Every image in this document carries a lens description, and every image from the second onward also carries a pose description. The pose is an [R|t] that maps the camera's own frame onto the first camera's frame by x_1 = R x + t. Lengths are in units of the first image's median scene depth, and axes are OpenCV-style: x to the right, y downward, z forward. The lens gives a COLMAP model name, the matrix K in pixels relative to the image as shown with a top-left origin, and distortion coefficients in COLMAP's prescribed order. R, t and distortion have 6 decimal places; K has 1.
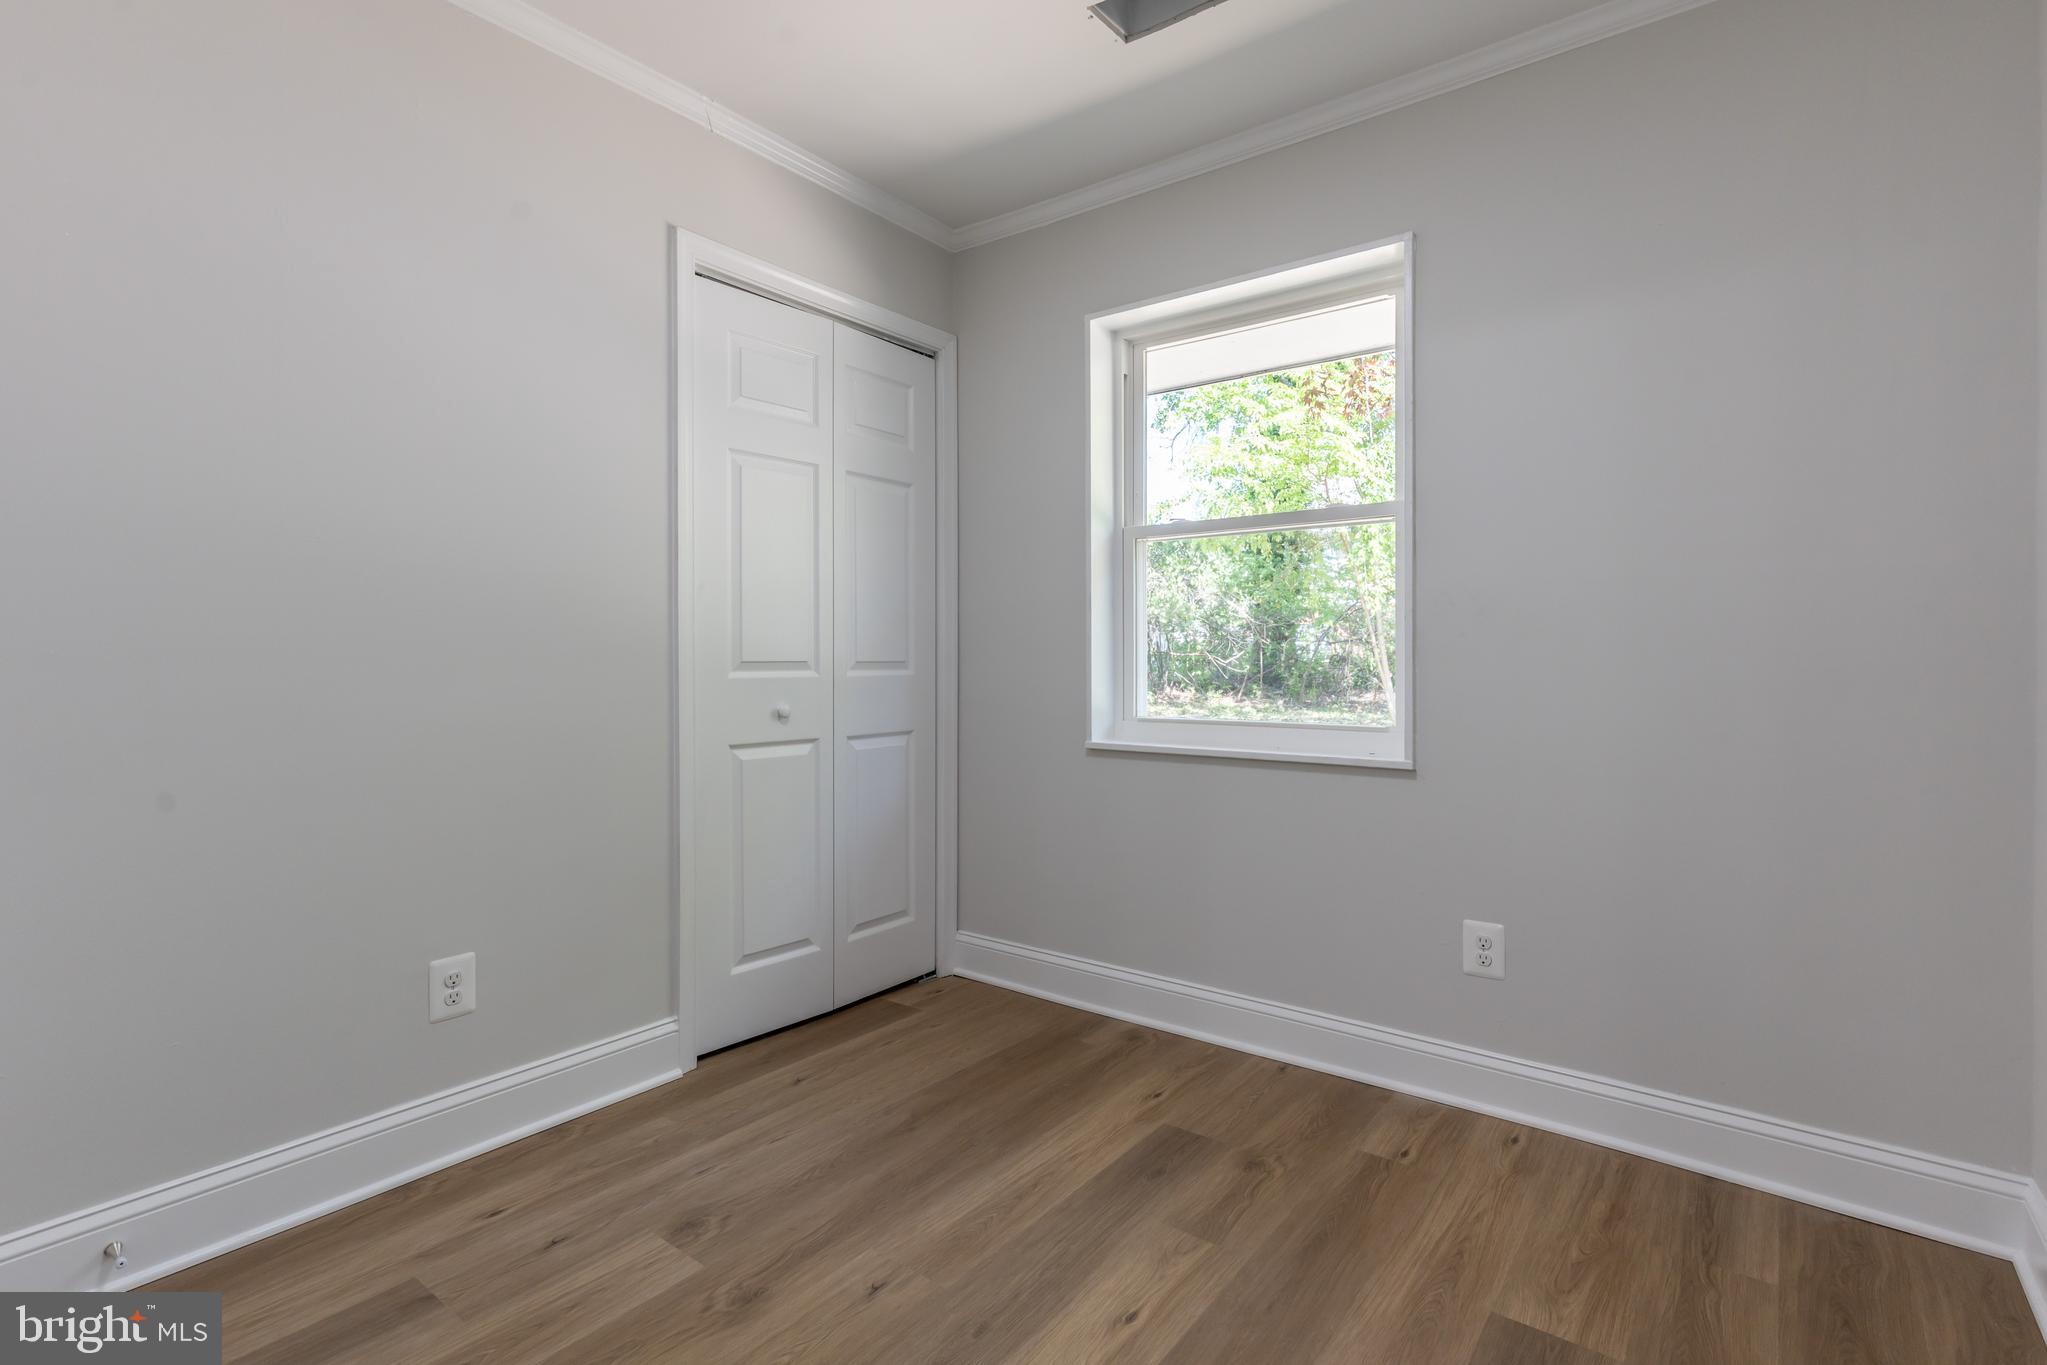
lens RADIAL K [[982.8, 0, 1021.4], [0, 982.8, 656.5], [0, 0, 1]] dist [-0.001109, 0.000032]
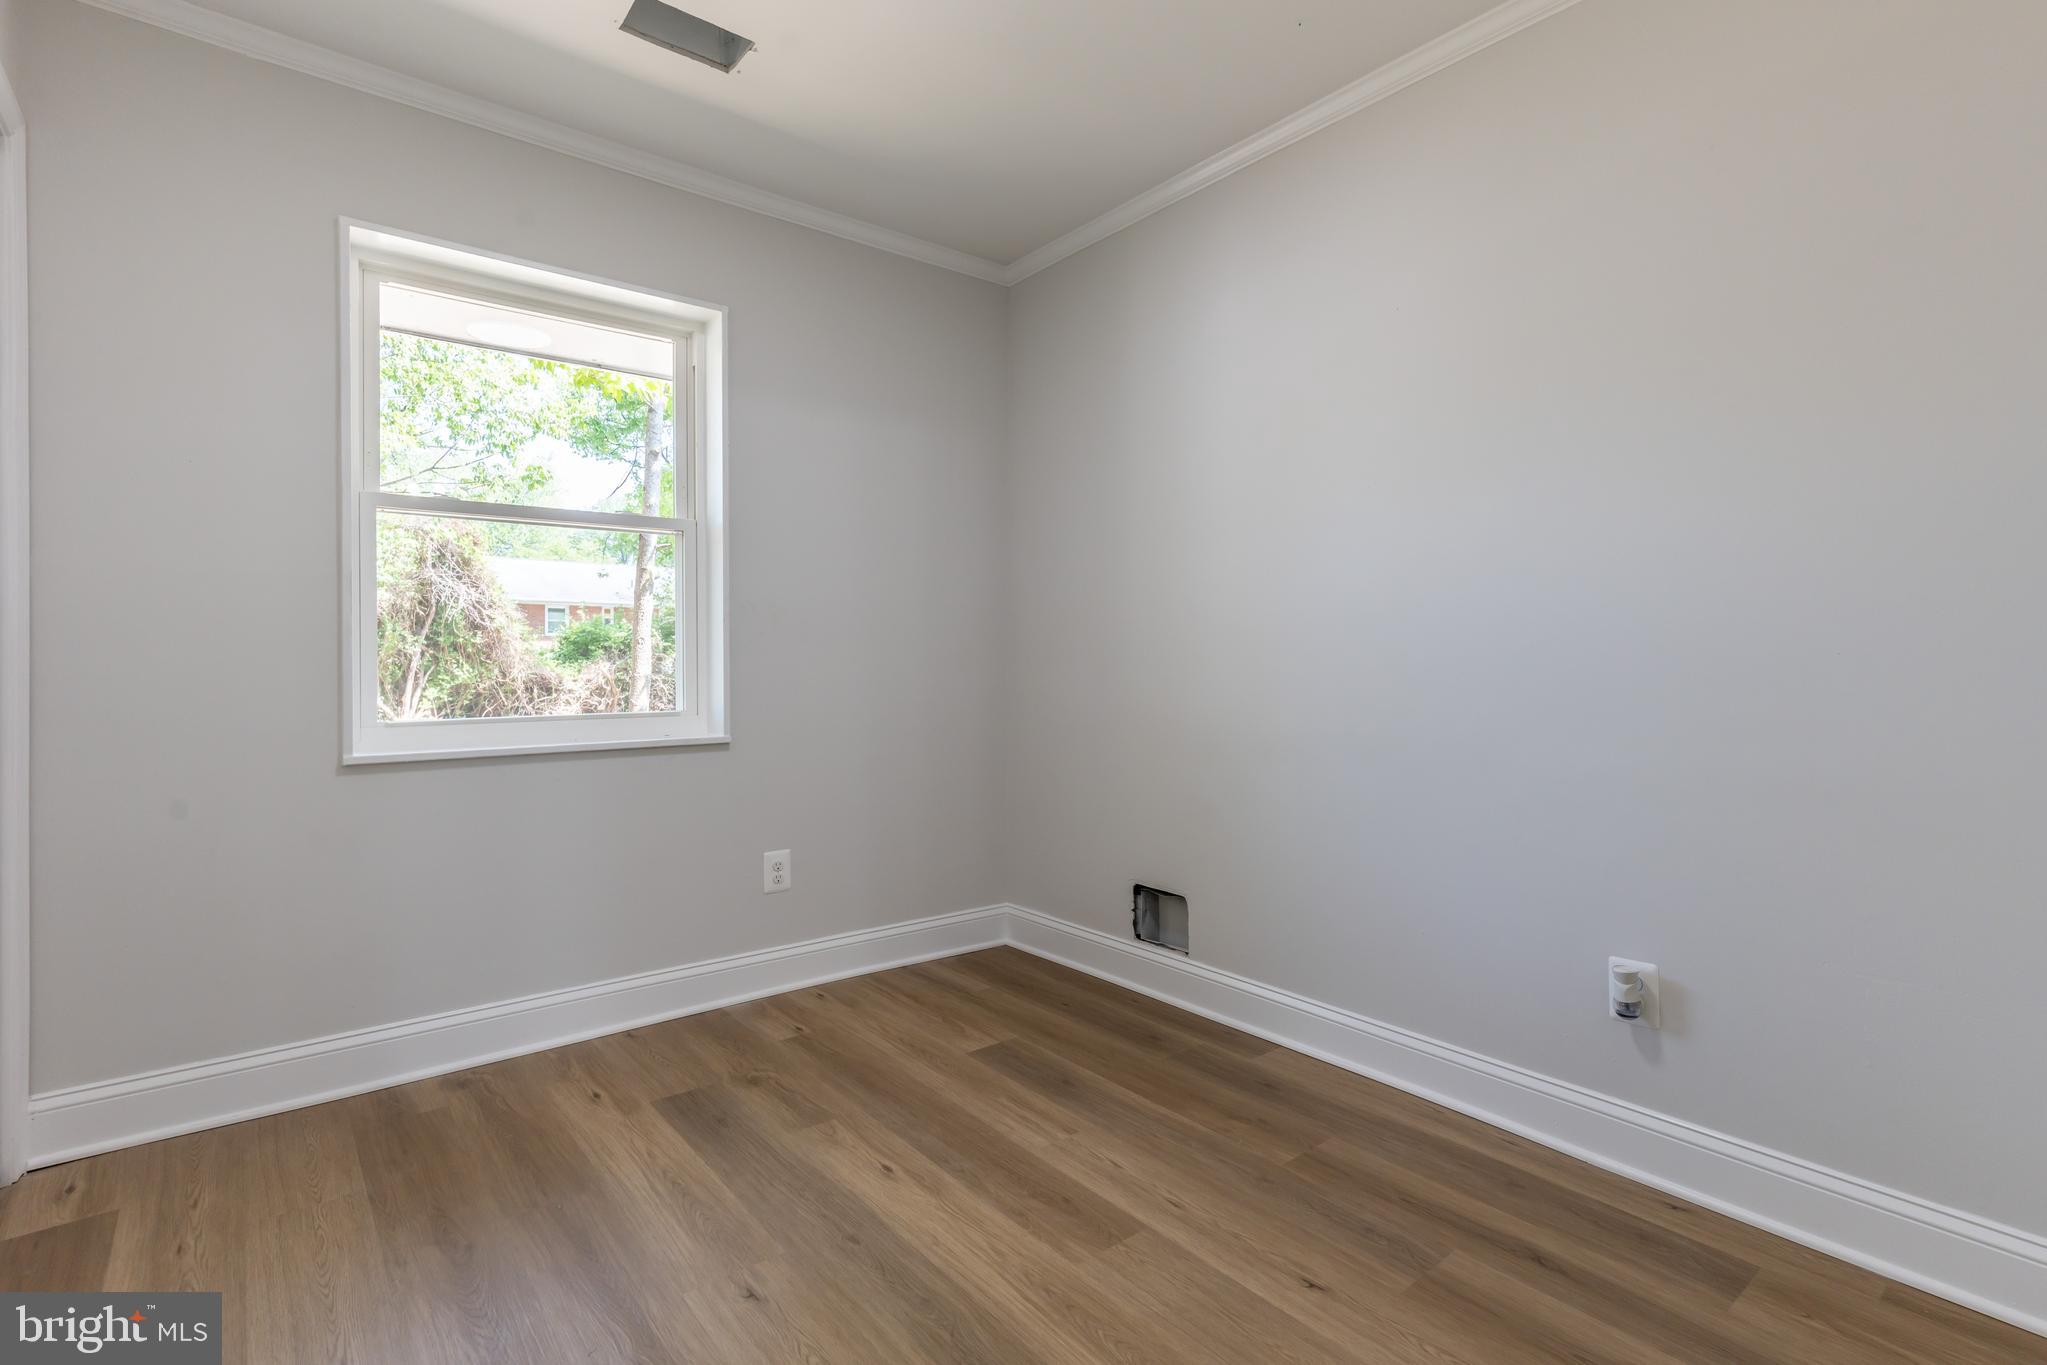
lens RADIAL K [[982.8, 0, 1021.4], [0, 982.8, 656.5], [0, 0, 1]] dist [-0.001109, 0.000032]
pose [[0.217565, 0.003156, 0.976041, -0.801076], [-0.000374, 0.999995, -0.003150, 0.011038], [-0.976046, 0.000320, 0.217565, 0.407190]]
